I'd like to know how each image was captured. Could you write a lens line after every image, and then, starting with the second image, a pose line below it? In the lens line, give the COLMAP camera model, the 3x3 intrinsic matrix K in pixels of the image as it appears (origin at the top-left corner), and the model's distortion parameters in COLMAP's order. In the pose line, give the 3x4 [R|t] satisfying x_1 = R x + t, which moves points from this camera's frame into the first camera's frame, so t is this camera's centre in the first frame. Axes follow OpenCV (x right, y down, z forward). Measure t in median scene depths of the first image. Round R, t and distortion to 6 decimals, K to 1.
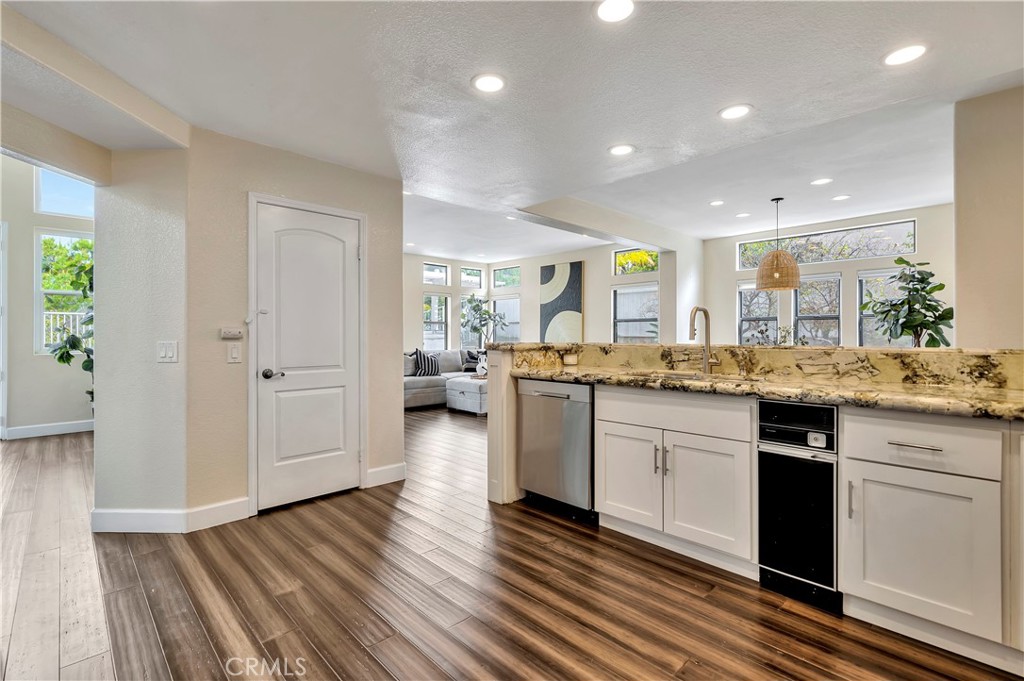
lens RADIAL K [[464.6, 0, 509.6], [0, 464.6, 336.9], [0, 0, 1]] dist [0.001850, -0.001159]
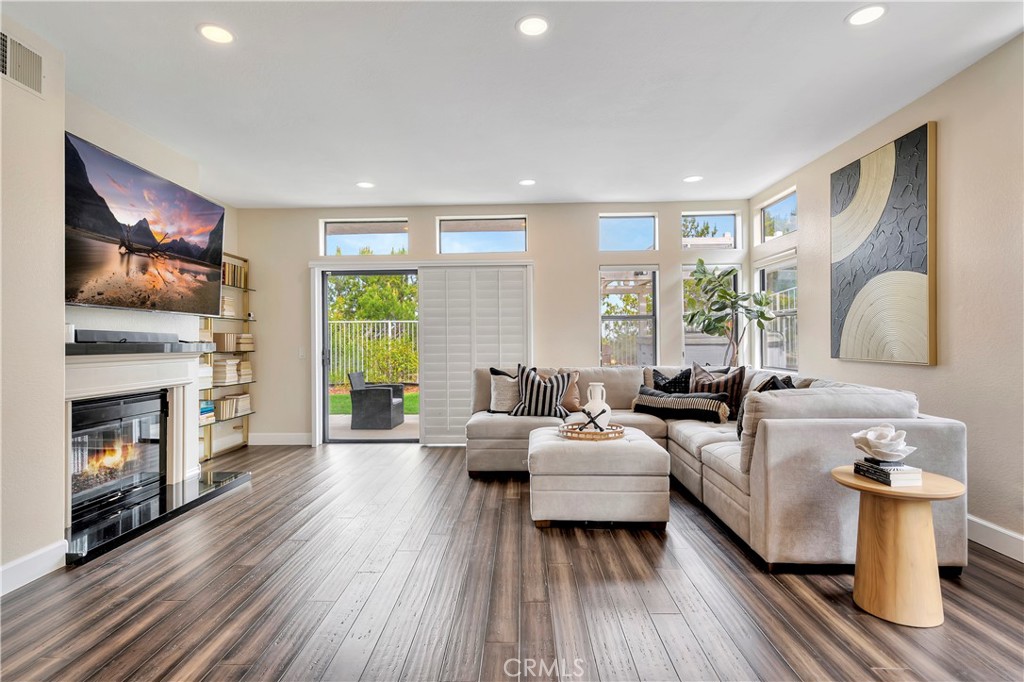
lens RADIAL K [[514.7, 0, 504.4], [0, 514.7, 339.1], [0, 0, 1]] dist [-0.000975, -0.000442]
pose [[0.693622, -0.005666, -0.720317, 0.202116], [0.001048, 0.999976, -0.006856, -0.000980], [0.720338, 0.004000, 0.693612, 0.488665]]
